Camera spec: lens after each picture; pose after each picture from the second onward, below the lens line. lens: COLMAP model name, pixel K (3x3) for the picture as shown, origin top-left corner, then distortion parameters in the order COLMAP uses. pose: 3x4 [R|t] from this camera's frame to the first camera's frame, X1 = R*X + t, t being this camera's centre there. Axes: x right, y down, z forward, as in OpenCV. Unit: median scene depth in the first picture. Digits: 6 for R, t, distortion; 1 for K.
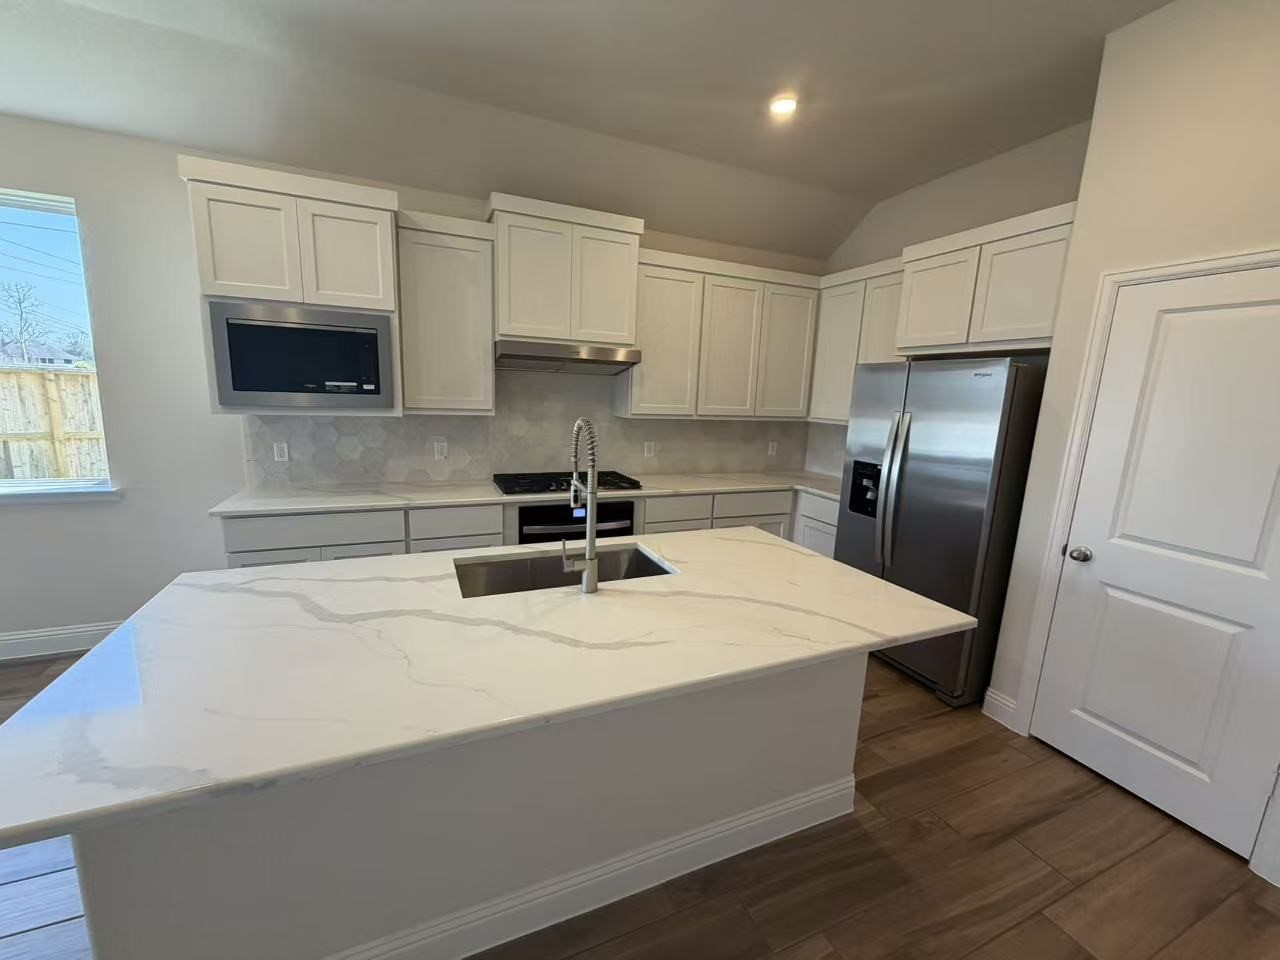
lens RADIAL K [[511.1, 0, 634.4], [0, 511.1, 479.3], [0, 0, 1]] dist [-0.000196, 0.000167]
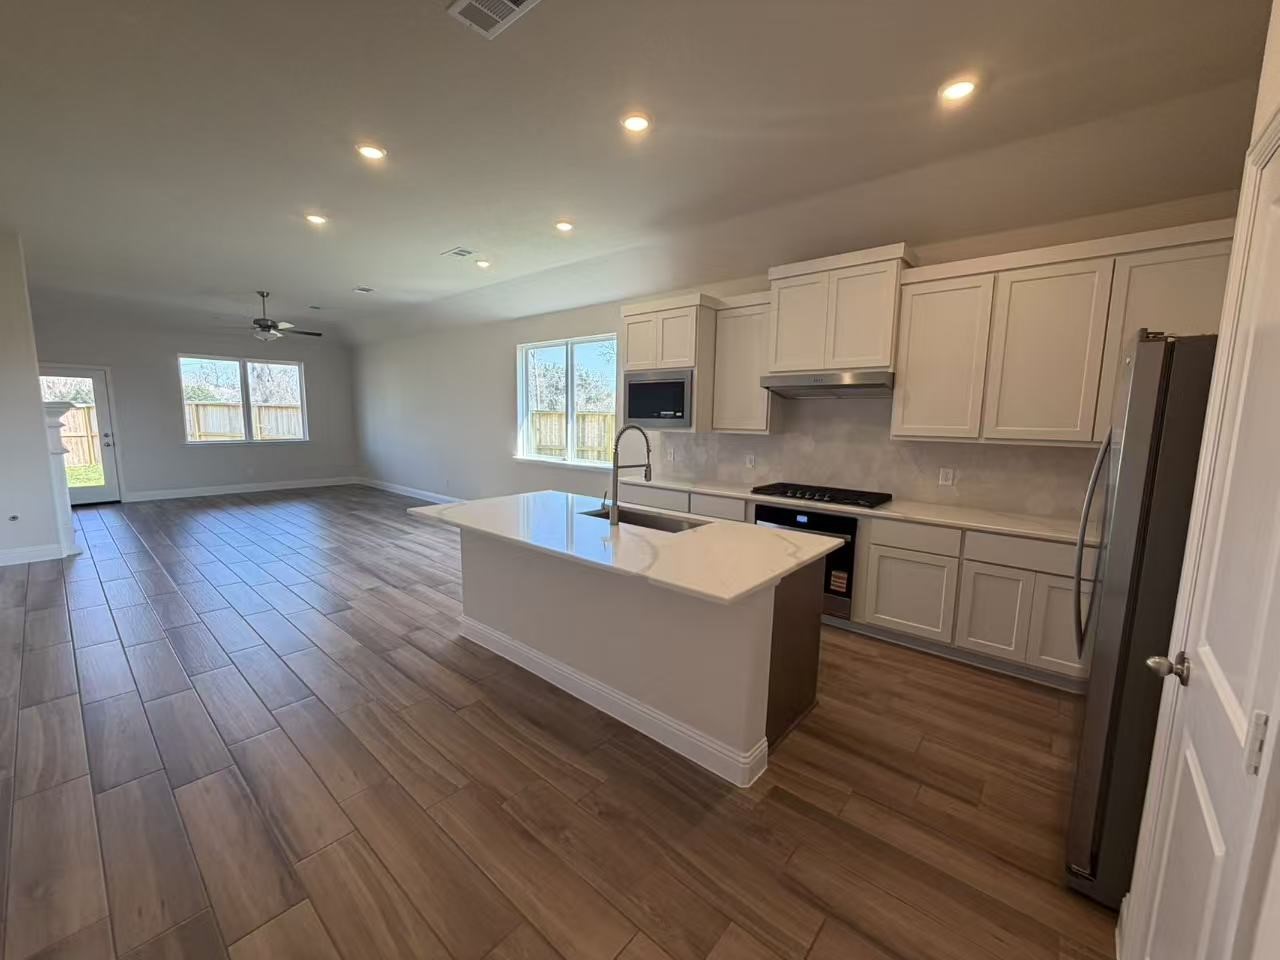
lens RADIAL K [[511.1, 0, 634.4], [0, 511.1, 479.3], [0, 0, 1]] dist [-0.000196, 0.000167]
pose [[0.434351, 0.080179, -0.897168, 0.802182], [-0.149556, 0.988625, 0.015947, 0.017921], [0.888241, 0.127250, 0.441401, 0.159622]]
